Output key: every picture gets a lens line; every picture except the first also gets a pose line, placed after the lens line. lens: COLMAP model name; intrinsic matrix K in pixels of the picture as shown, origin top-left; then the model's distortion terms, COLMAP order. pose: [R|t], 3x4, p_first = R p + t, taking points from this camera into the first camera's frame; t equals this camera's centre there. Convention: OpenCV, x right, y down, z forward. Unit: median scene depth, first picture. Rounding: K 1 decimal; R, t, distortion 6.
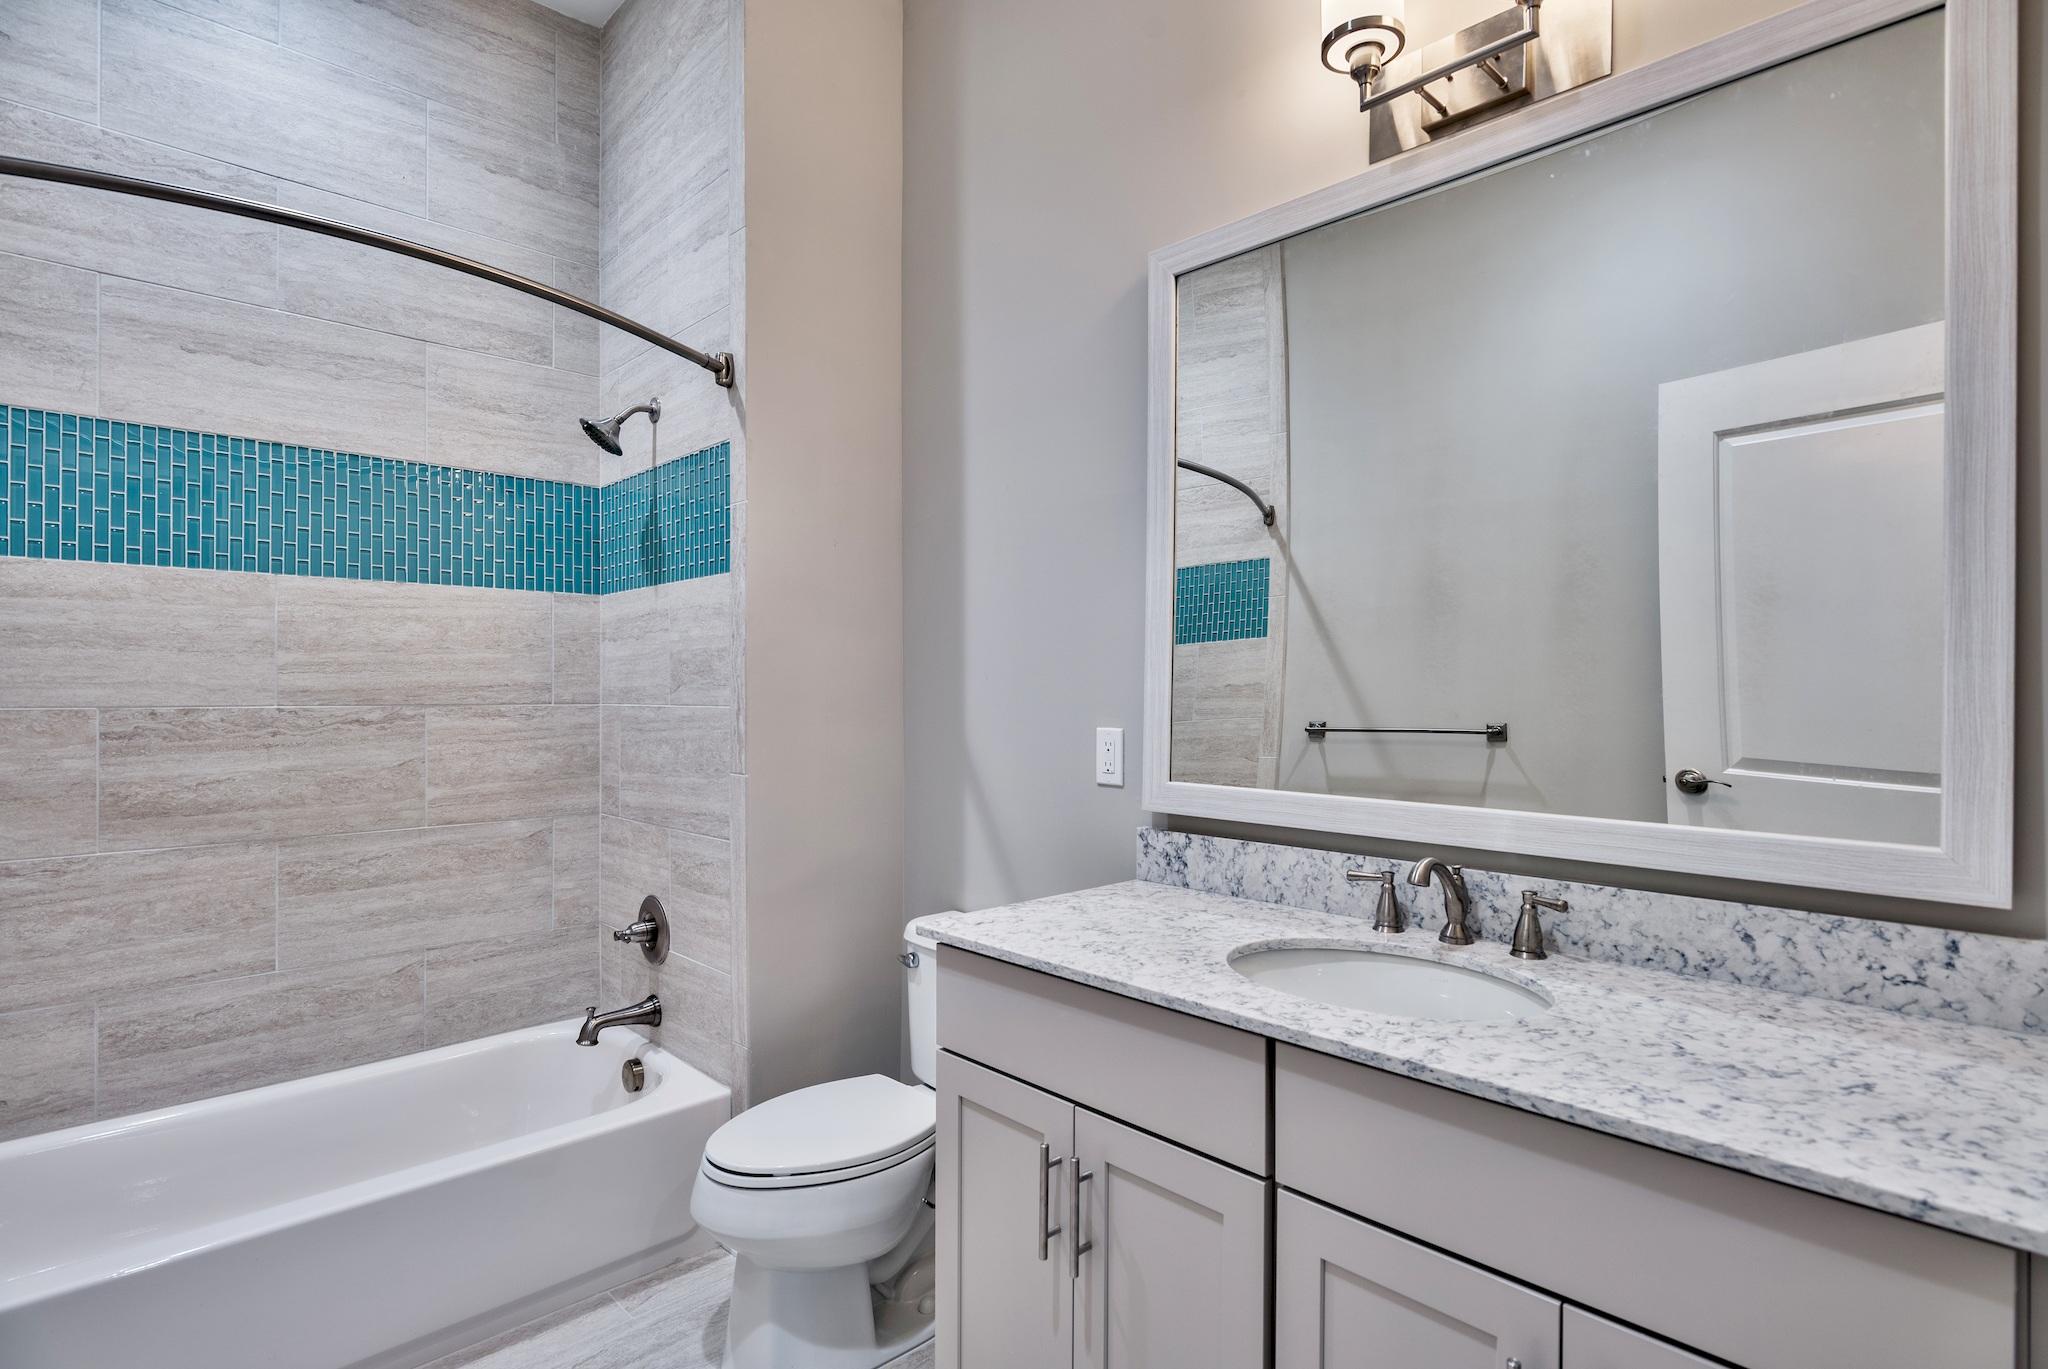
lens RADIAL K [[1034.2, 0, 1031.1], [0, 1034.2, 692.3], [0, 0, 1]] dist [-0.005378, 0.000273]
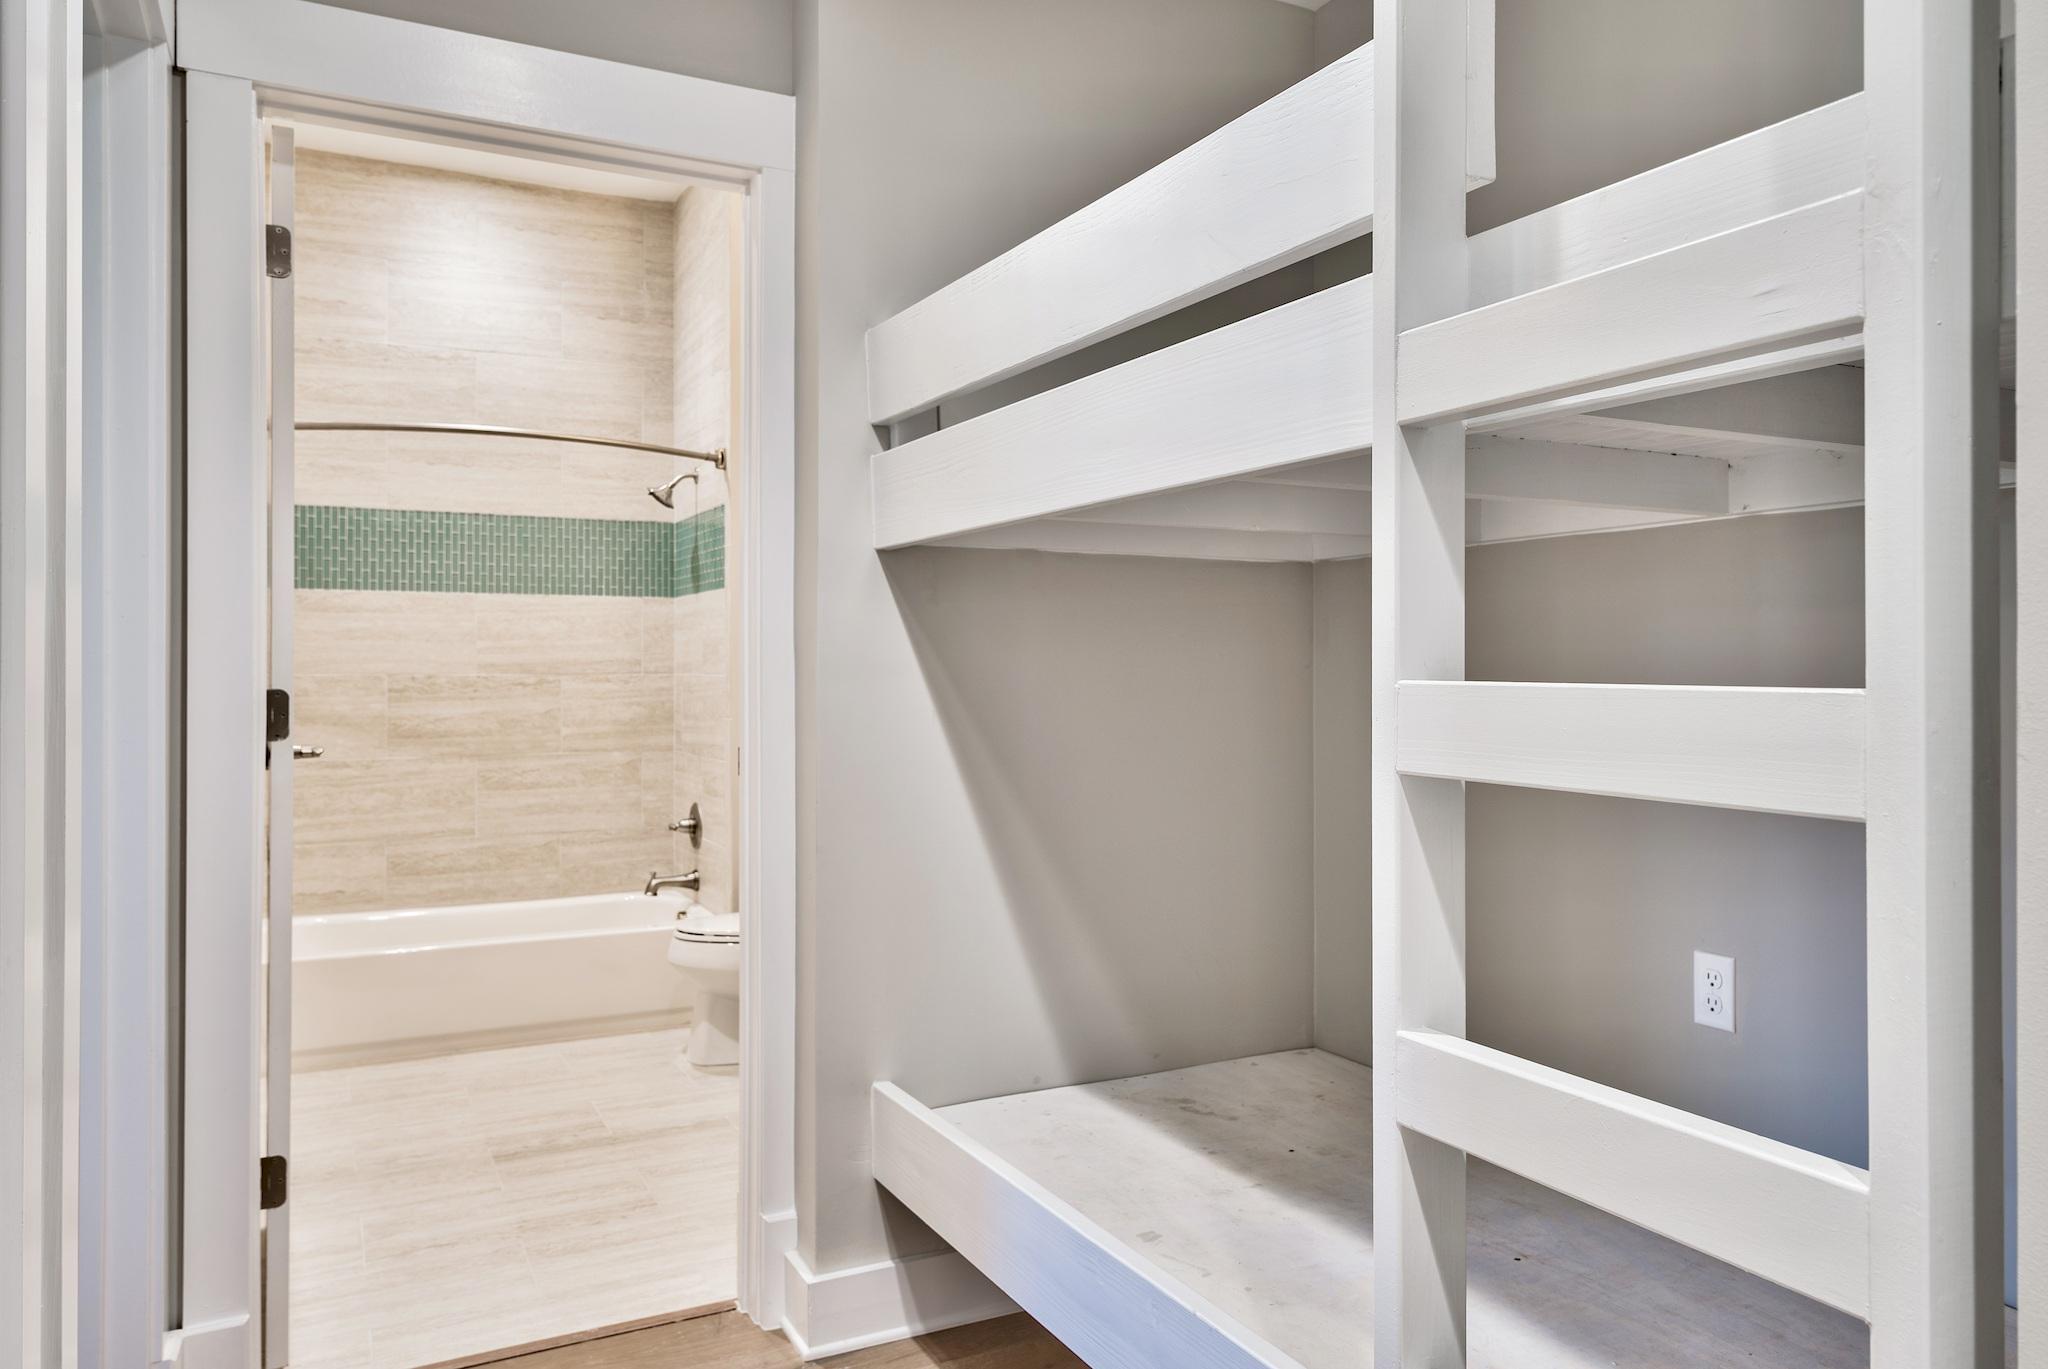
lens RADIAL K [[1471.5, 0, 1060.3], [0, 1471.5, 660.1], [0, 0, 1]] dist [0.005455, 0.005604]
pose [[0.960508, -0.000567, -0.278250, 0.765277], [-0.000336, 0.999995, -0.003196, -0.001544], [0.278251, 0.003164, 0.960503, -0.934111]]
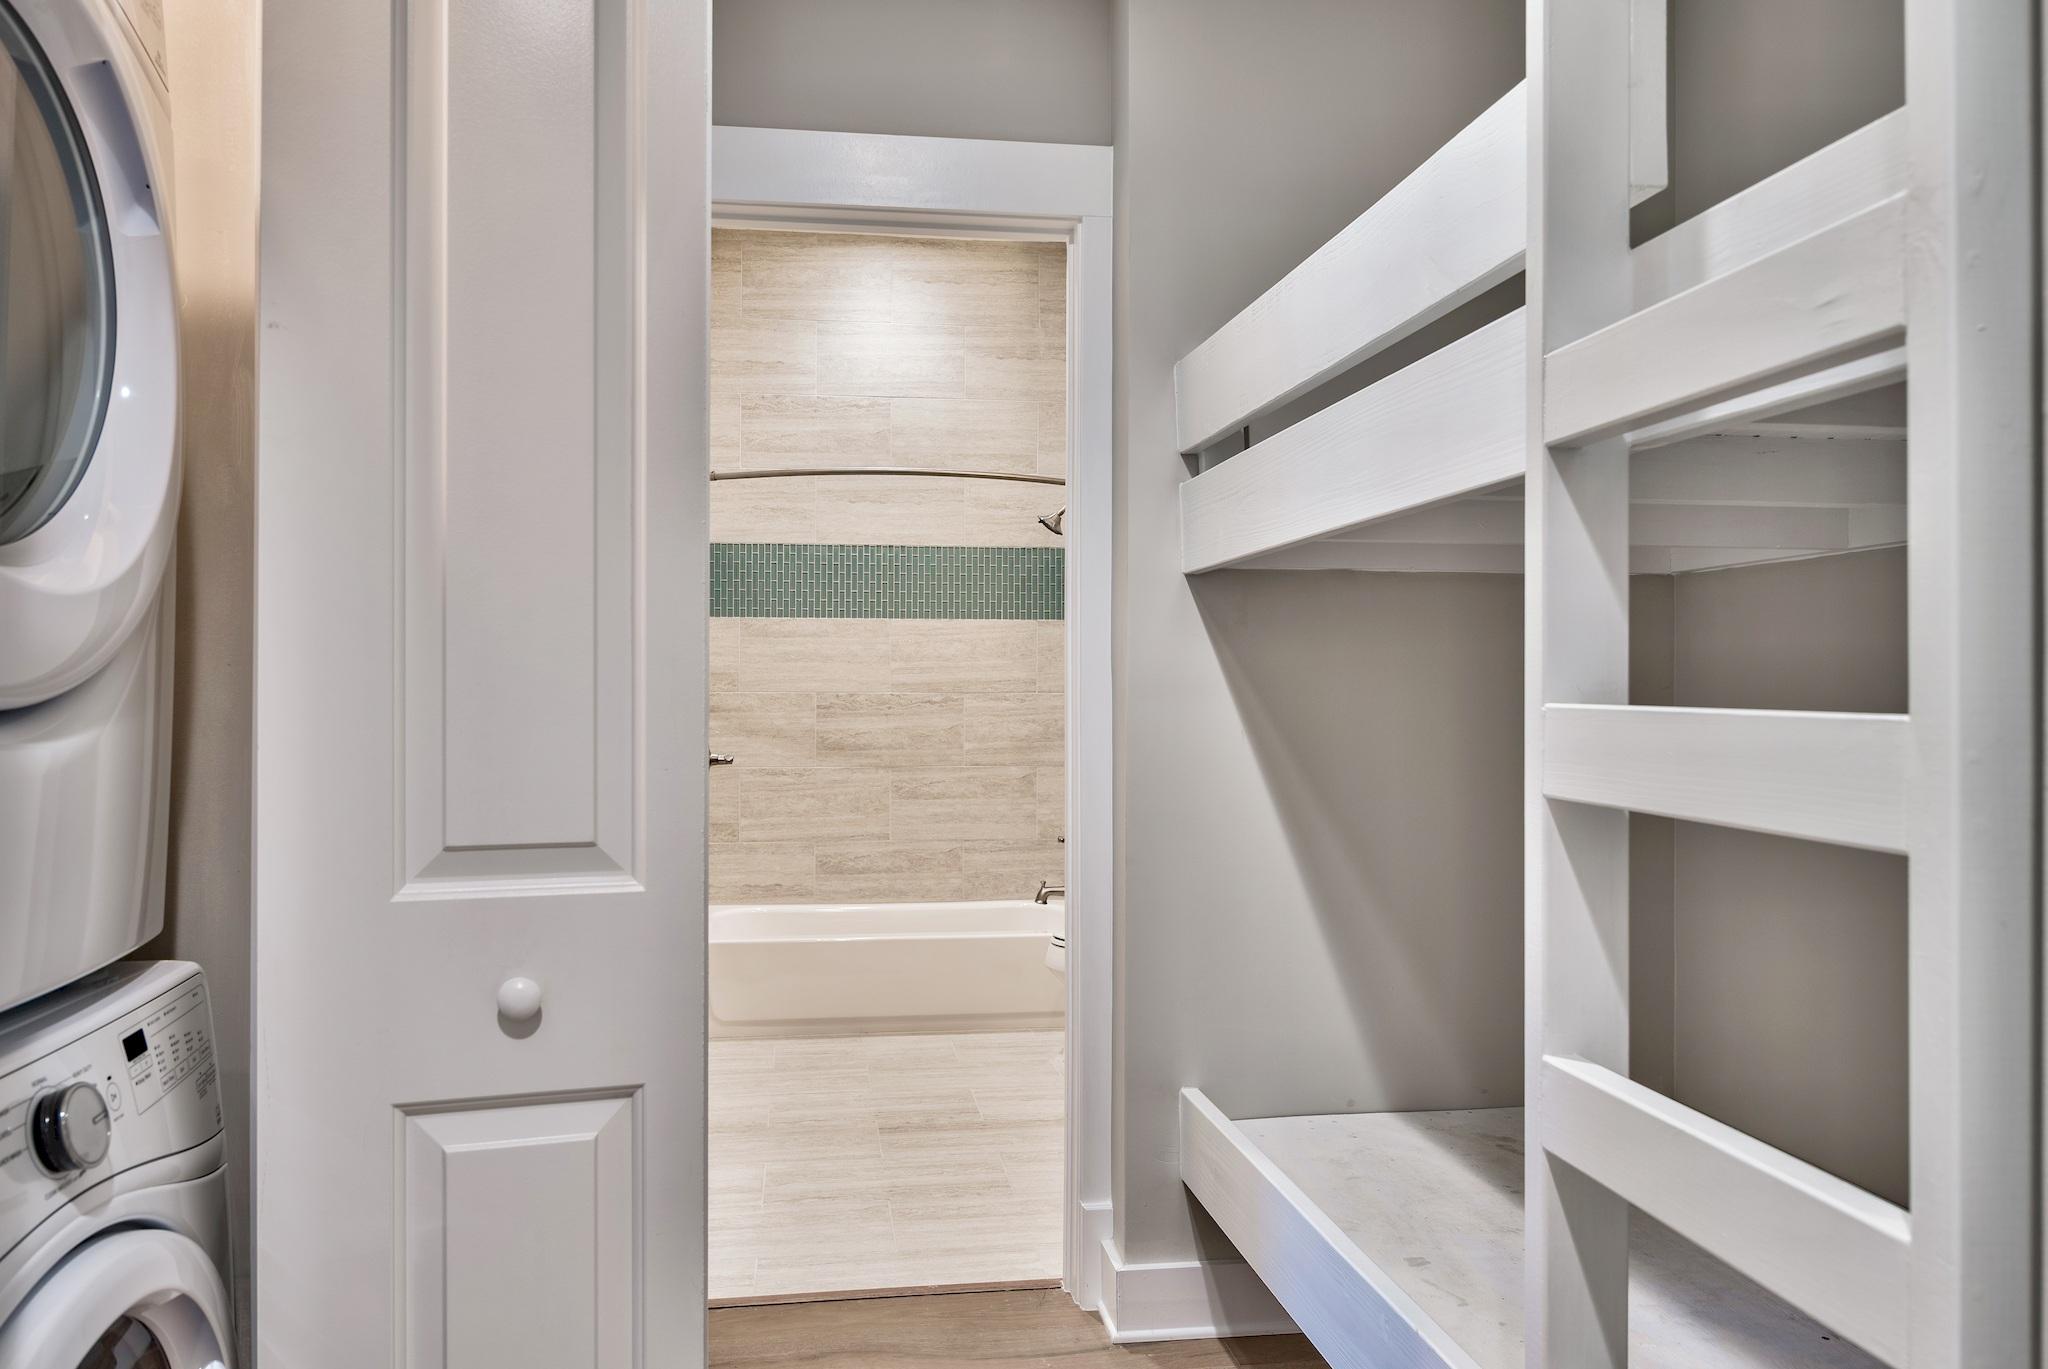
lens RADIAL K [[1471.5, 0, 938.5], [0, 1471.5, 681.7], [0, 0, 1]] dist [0.005455, 0.005604]
pose [[0.799460, 0.000494, -0.600719, 0.823270], [-0.001551, 0.999998, -0.001242, -0.002212], [0.600717, 0.001925, 0.799459, -0.939479]]
